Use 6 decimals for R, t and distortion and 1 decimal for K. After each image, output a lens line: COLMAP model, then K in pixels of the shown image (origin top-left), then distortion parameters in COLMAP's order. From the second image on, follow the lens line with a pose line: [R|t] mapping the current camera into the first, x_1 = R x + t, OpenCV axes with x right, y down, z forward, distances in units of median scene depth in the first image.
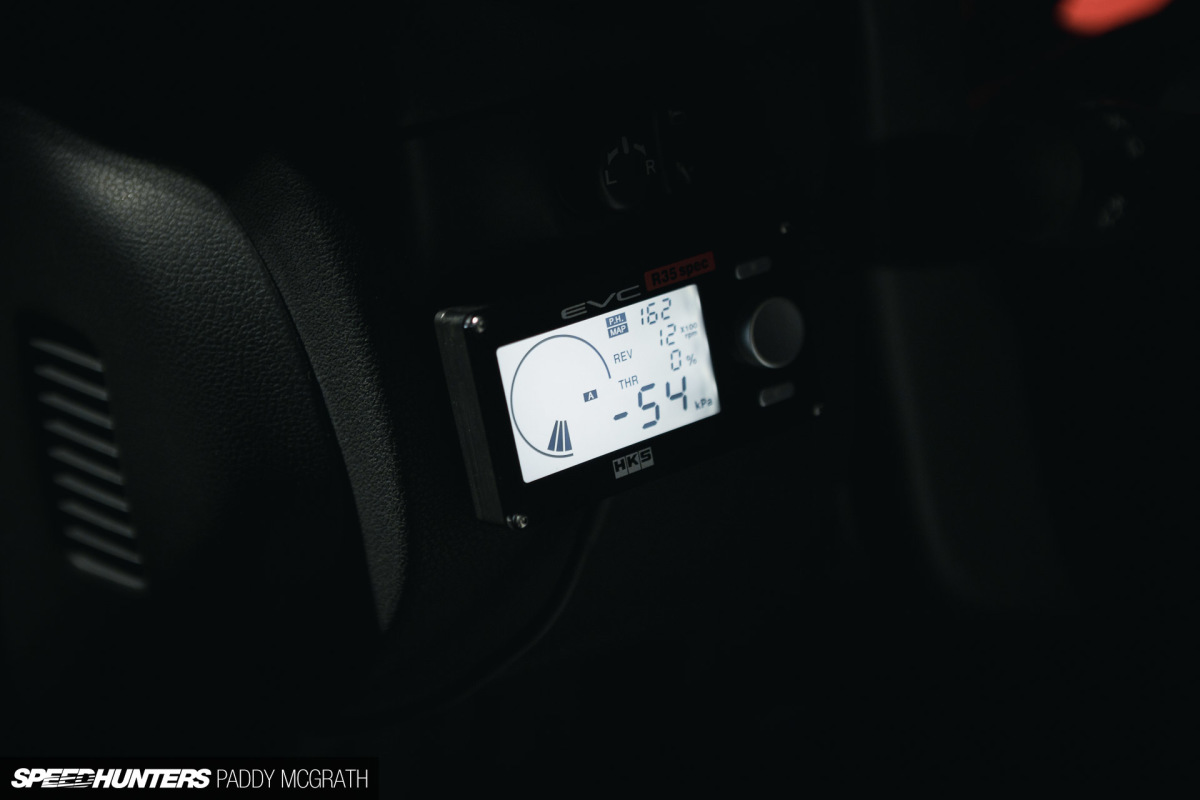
lens RADIAL K [[2329.9, 0, 595.0], [0, 2329.9, 401.8], [0, 0, 1]] dist [0.282712, 0.000000]
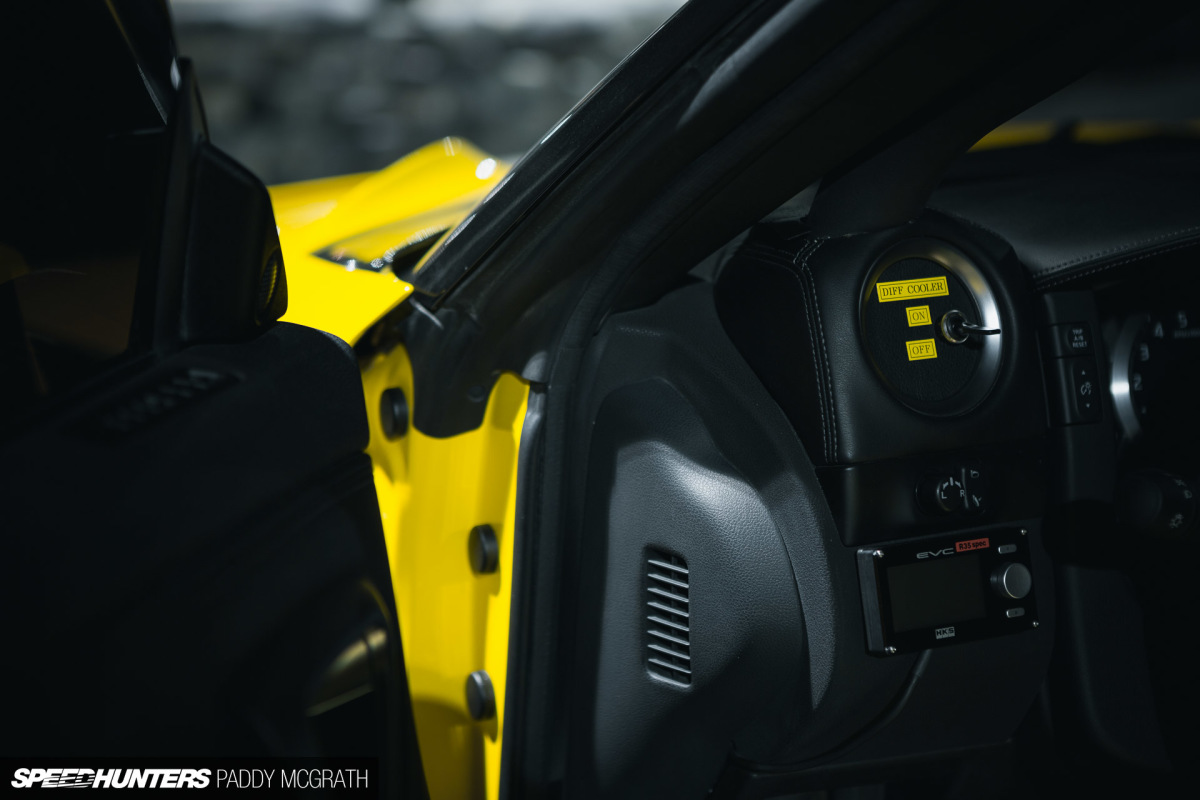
lens RADIAL K [[2329.9, 0, 600.6], [0, 2329.9, 395.2], [0, 0, 1]] dist [0.282712, 0.000000]
pose [[0.993588, 0.078736, -0.081143, -0.136672], [-0.093898, 0.974397, -0.204286, 0.279204], [0.062981, 0.210595, 0.975542, -1.122213]]
